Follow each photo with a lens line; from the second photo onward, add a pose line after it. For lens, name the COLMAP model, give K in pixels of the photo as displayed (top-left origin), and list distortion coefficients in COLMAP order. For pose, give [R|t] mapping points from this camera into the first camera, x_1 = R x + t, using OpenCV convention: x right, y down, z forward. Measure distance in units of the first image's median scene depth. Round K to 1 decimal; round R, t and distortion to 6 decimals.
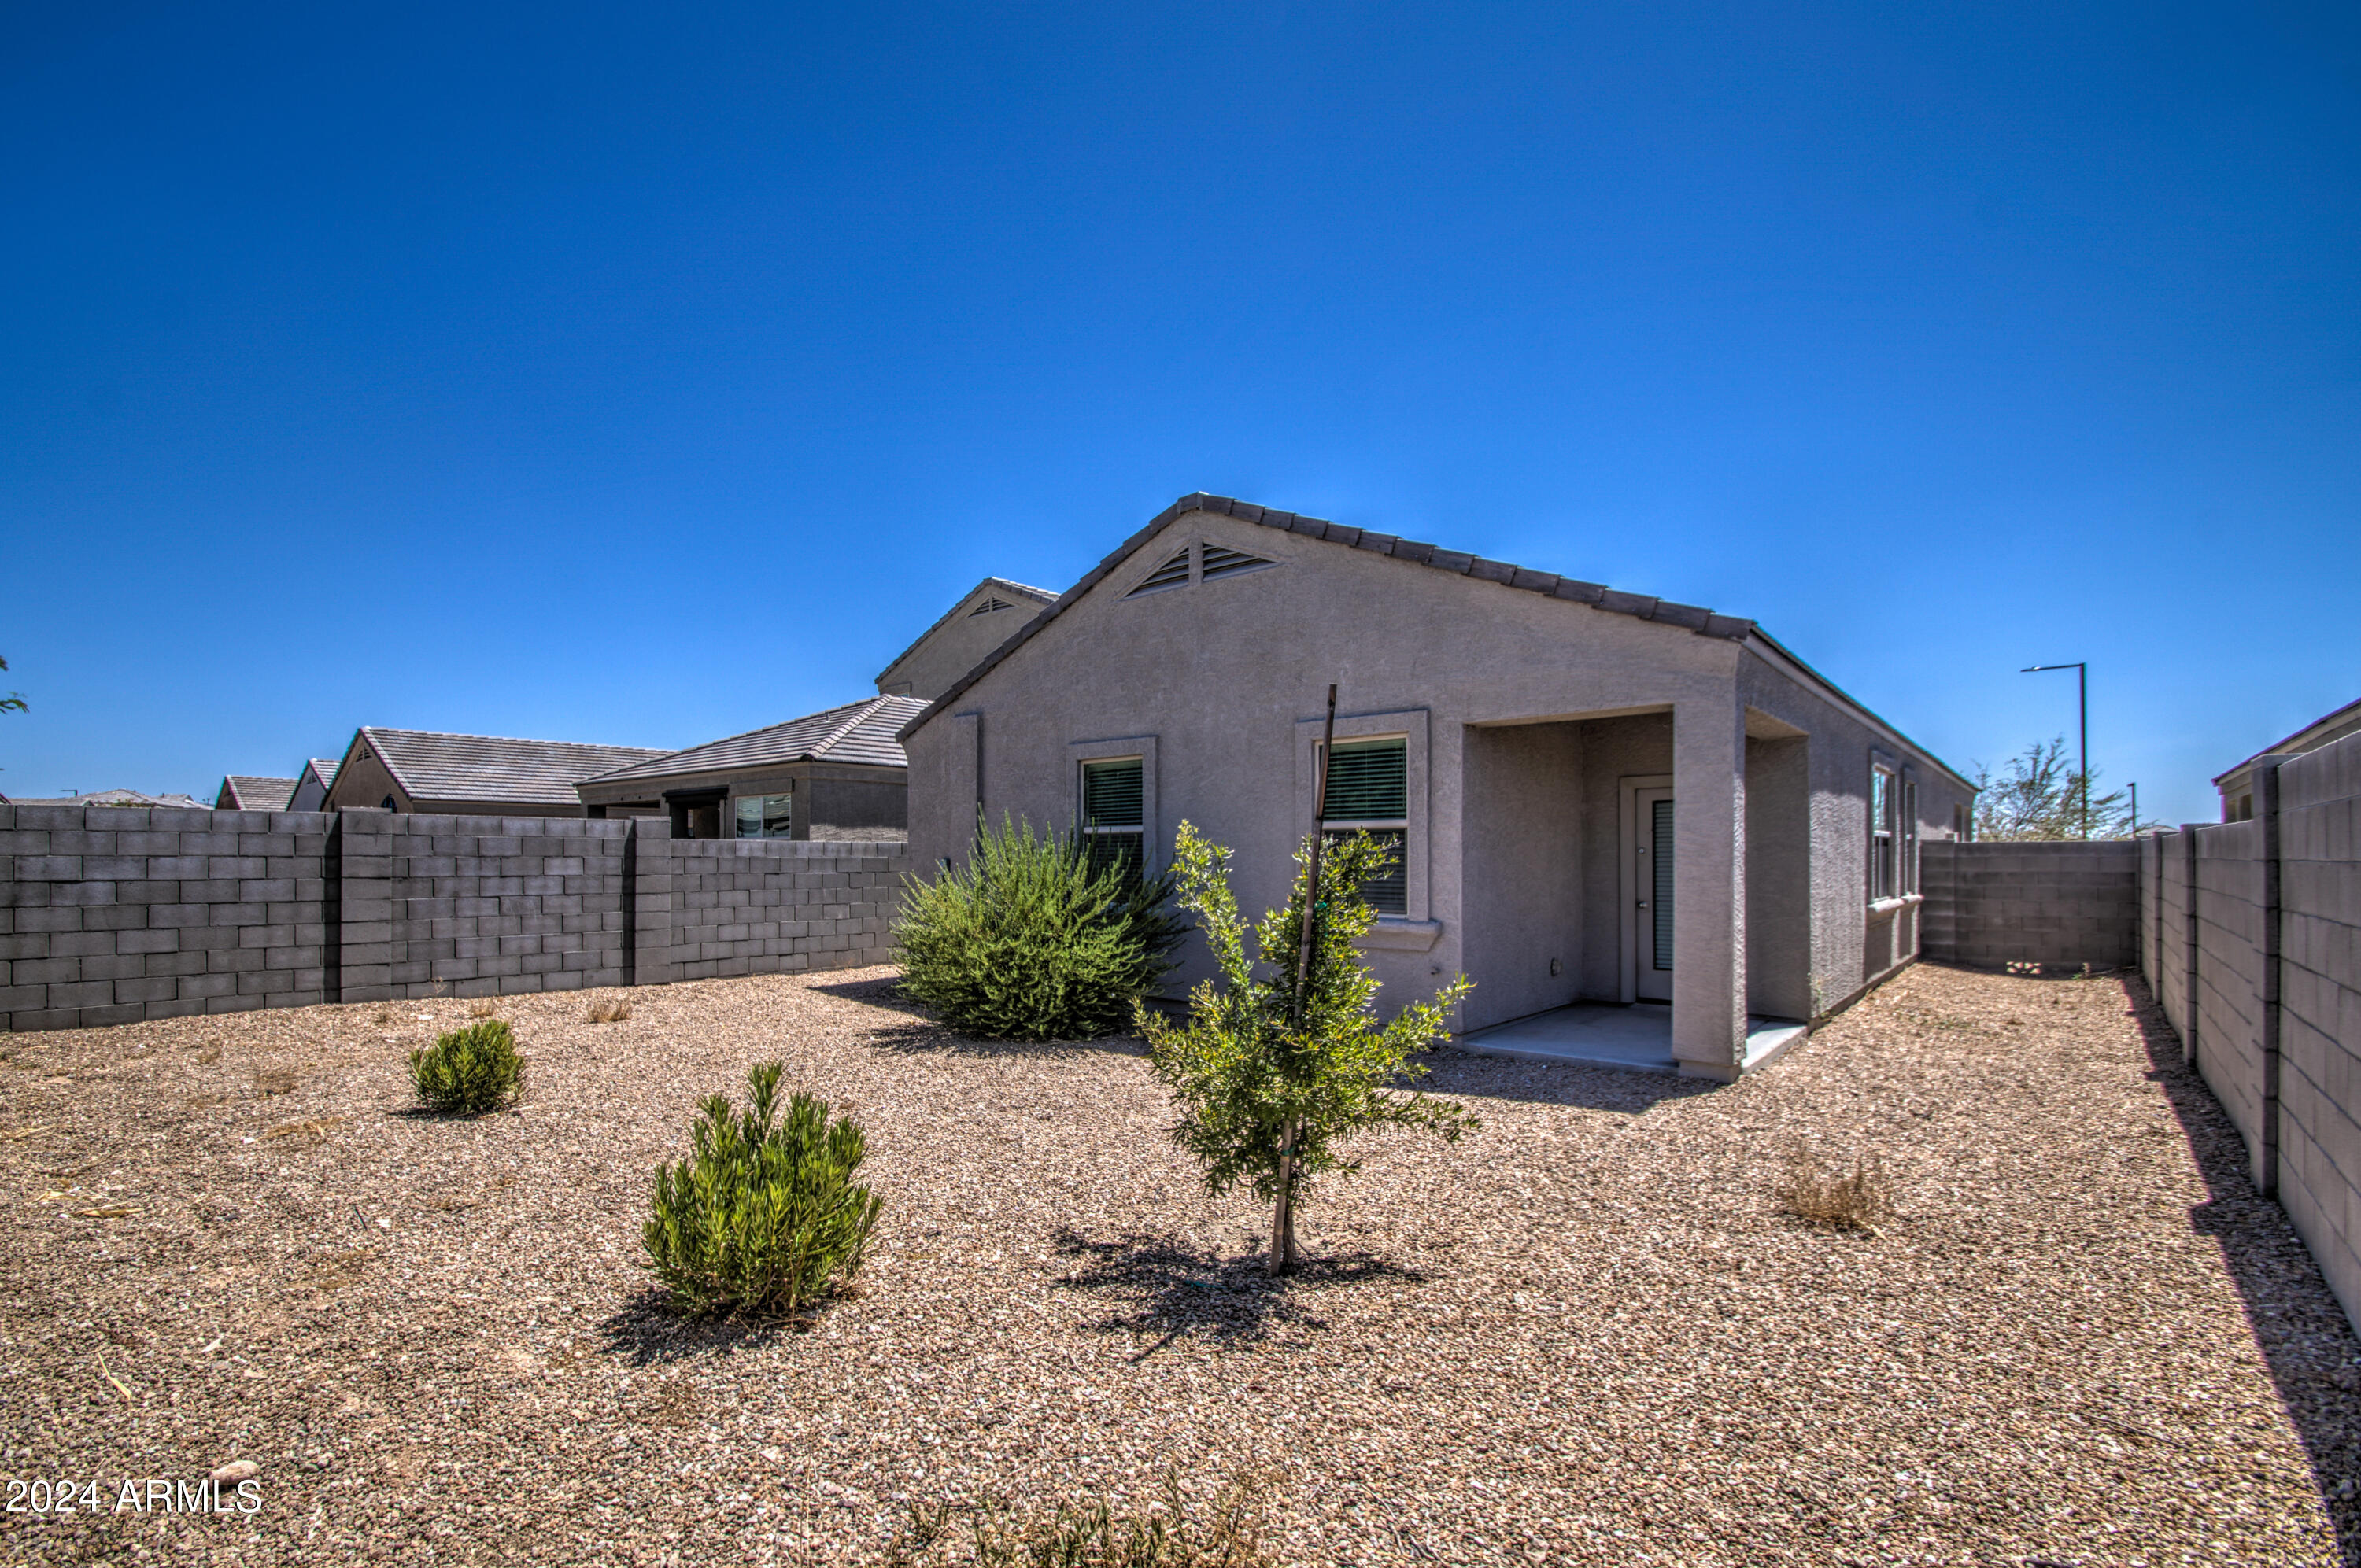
lens RADIAL K [[1043.4, 0, 1151.3], [0, 1043.4, 866.9], [0, 0, 1]] dist [-0.000690, -0.000015]
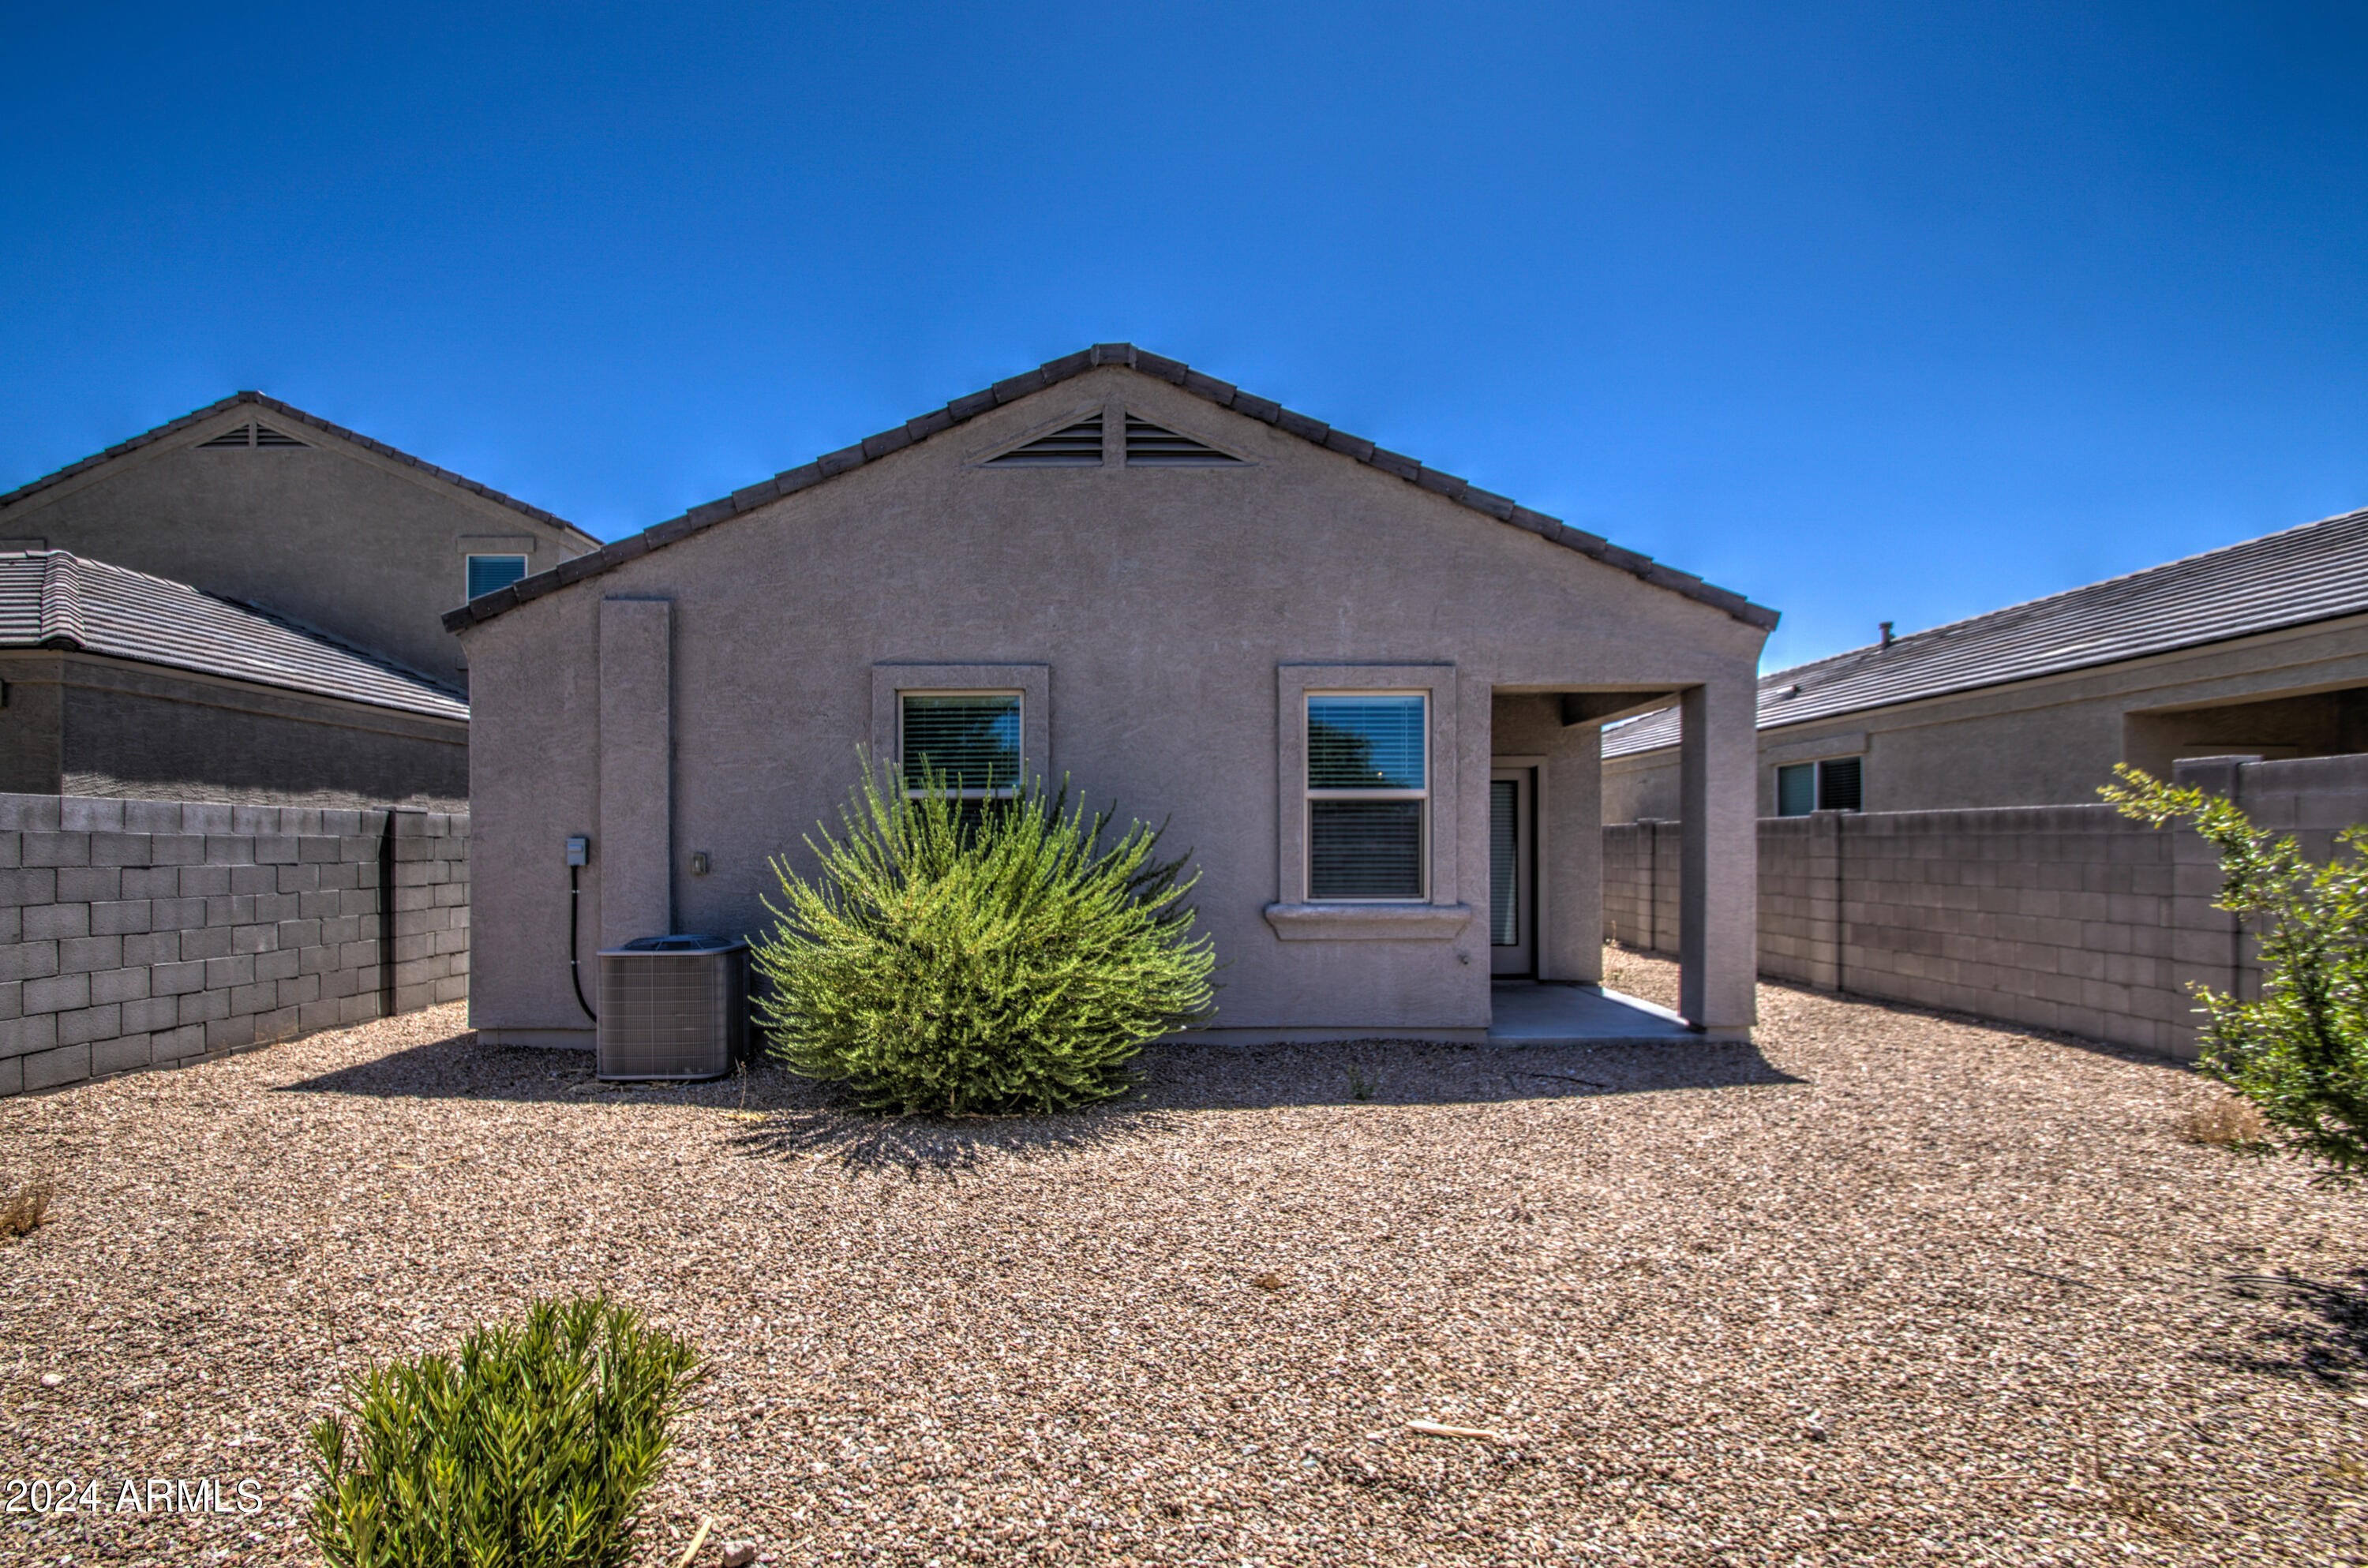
lens RADIAL K [[1094.8, 0, 1175.6], [0, 1094.8, 856.6], [0, 0, 1]] dist [0.003661, -0.009476]
pose [[0.748516, -0.007860, 0.663071, -0.445290], [0.008747, 0.999960, 0.001980, 0.006197], [-0.663059, 0.004318, 0.748554, 0.387741]]
